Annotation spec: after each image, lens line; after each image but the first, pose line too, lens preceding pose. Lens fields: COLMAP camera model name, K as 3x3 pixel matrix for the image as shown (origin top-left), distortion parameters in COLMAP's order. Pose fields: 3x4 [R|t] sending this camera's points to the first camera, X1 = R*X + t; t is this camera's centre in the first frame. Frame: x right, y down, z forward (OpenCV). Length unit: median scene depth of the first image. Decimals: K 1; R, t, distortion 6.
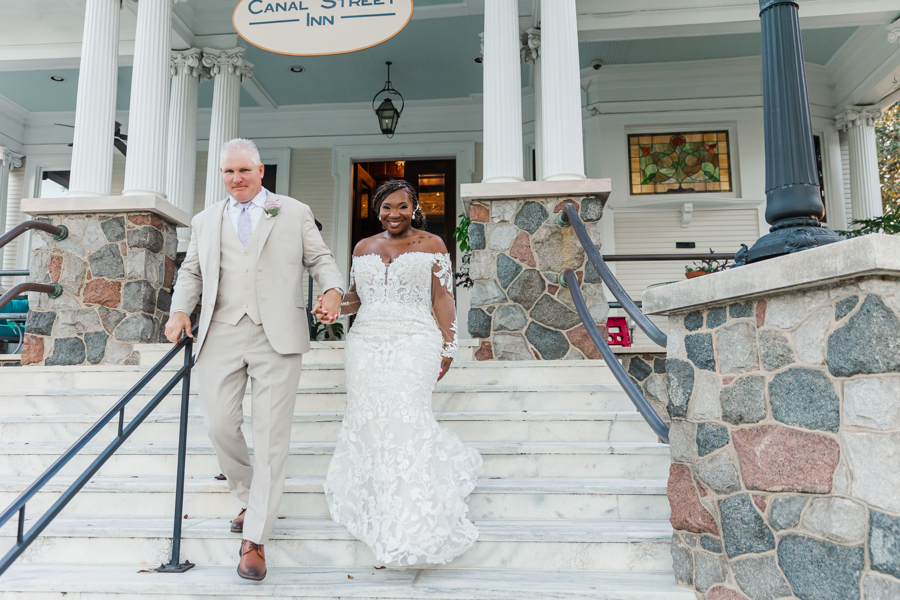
lens RADIAL K [[697.9, 0, 451.1], [0, 697.9, 295.1], [0, 0, 1]] dist [0.011886, 0.007387]
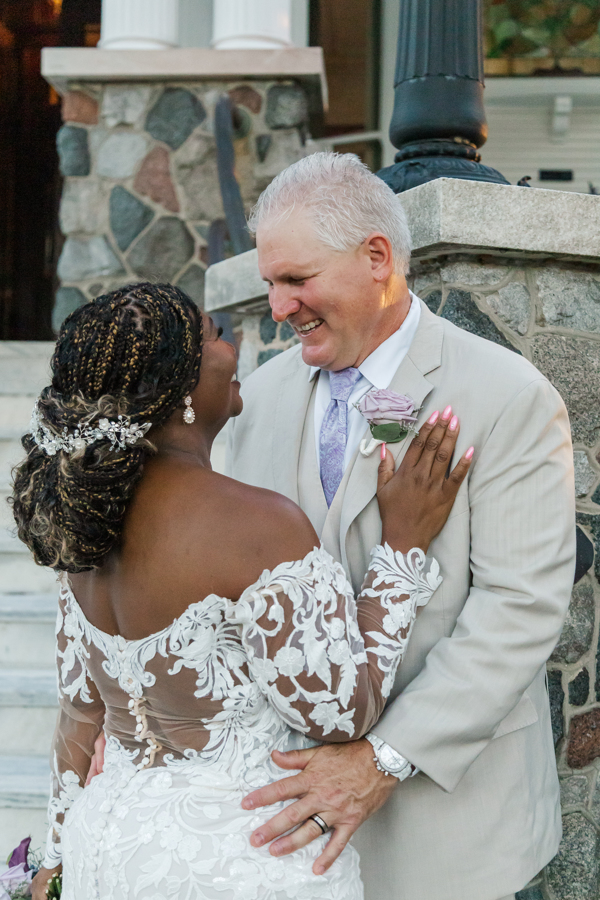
lens RADIAL K [[1254.6, 0, 305.6], [0, 1254.6, 448.4], [0, 0, 1]] dist [-0.008539, 0.000000]
pose [[0.999020, 0.016170, 0.041206, 0.161499], [-0.022305, 0.987963, 0.153074, -0.009459], [-0.038235, -0.153843, 0.987355, 0.005480]]
